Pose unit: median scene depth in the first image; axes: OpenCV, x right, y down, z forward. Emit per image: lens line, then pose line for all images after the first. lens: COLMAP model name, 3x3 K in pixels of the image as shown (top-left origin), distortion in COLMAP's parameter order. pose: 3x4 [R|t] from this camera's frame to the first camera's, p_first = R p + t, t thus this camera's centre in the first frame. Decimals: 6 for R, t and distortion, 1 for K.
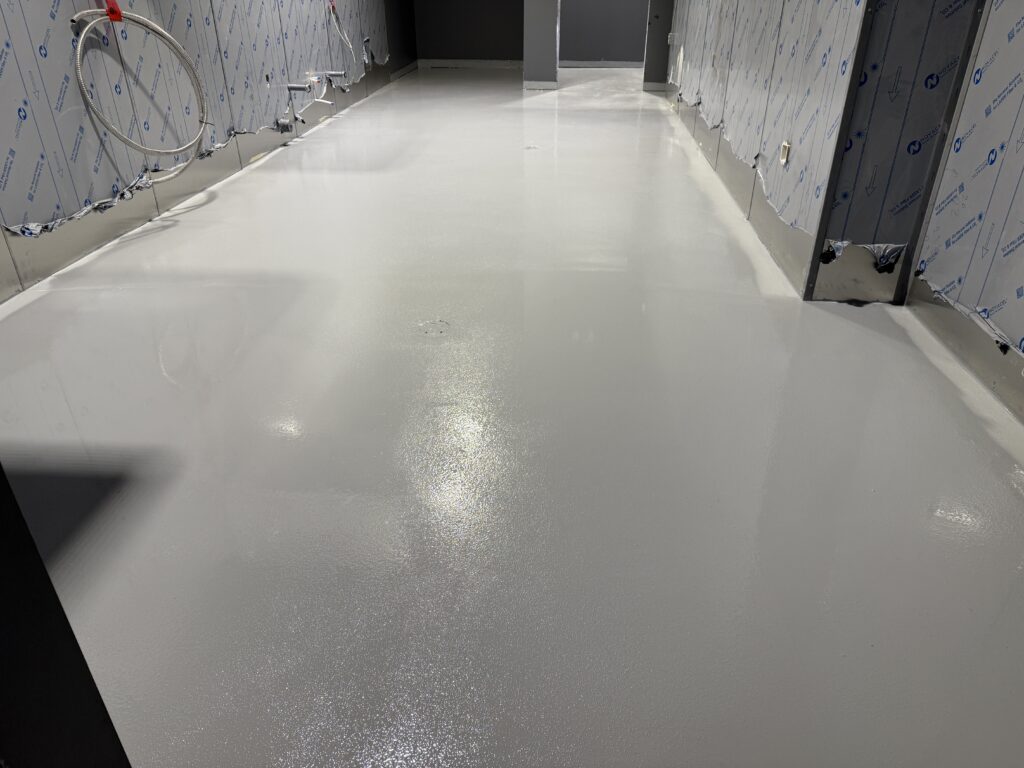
lens RADIAL K [[712.6, 0, 512.0], [0, 712.6, 384.0], [0, 0, 1]] dist [-0.004262, -0.007079]
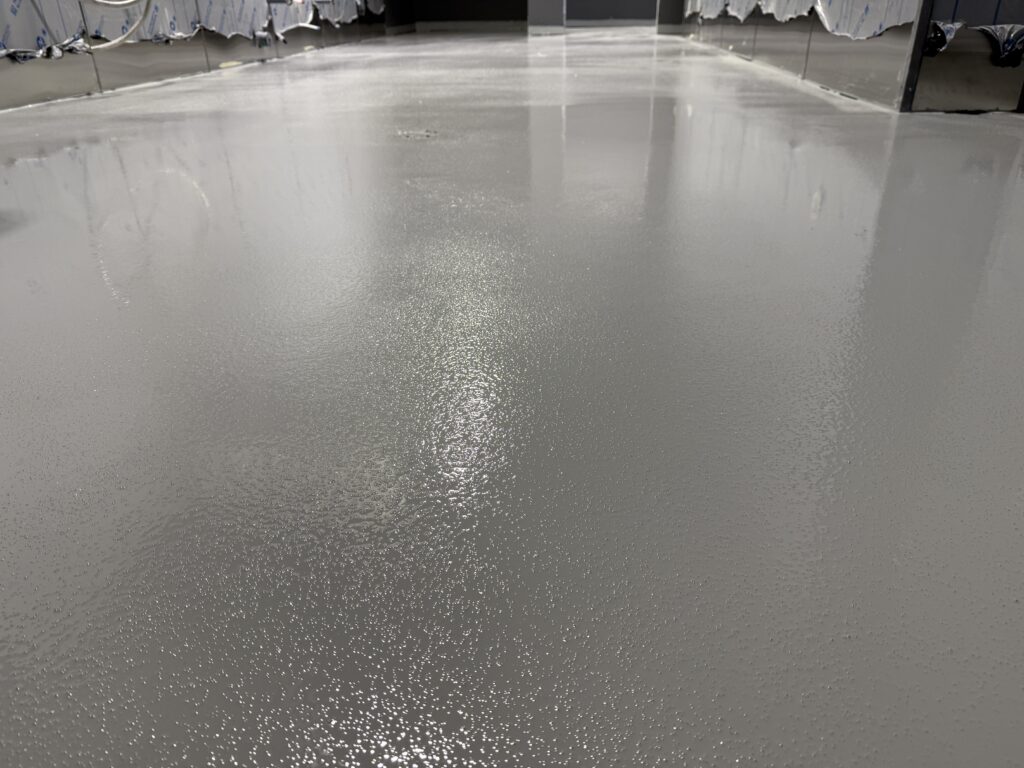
lens RADIAL K [[712.6, 0, 512.0], [0, 712.6, 384.0], [0, 0, 1]] dist [-0.004262, -0.007079]
pose [[0.999846, -0.014446, -0.009981, -0.003954], [0.014057, 0.999178, -0.038017, 0.110414], [0.010522, 0.037871, 0.999227, 0.131729]]
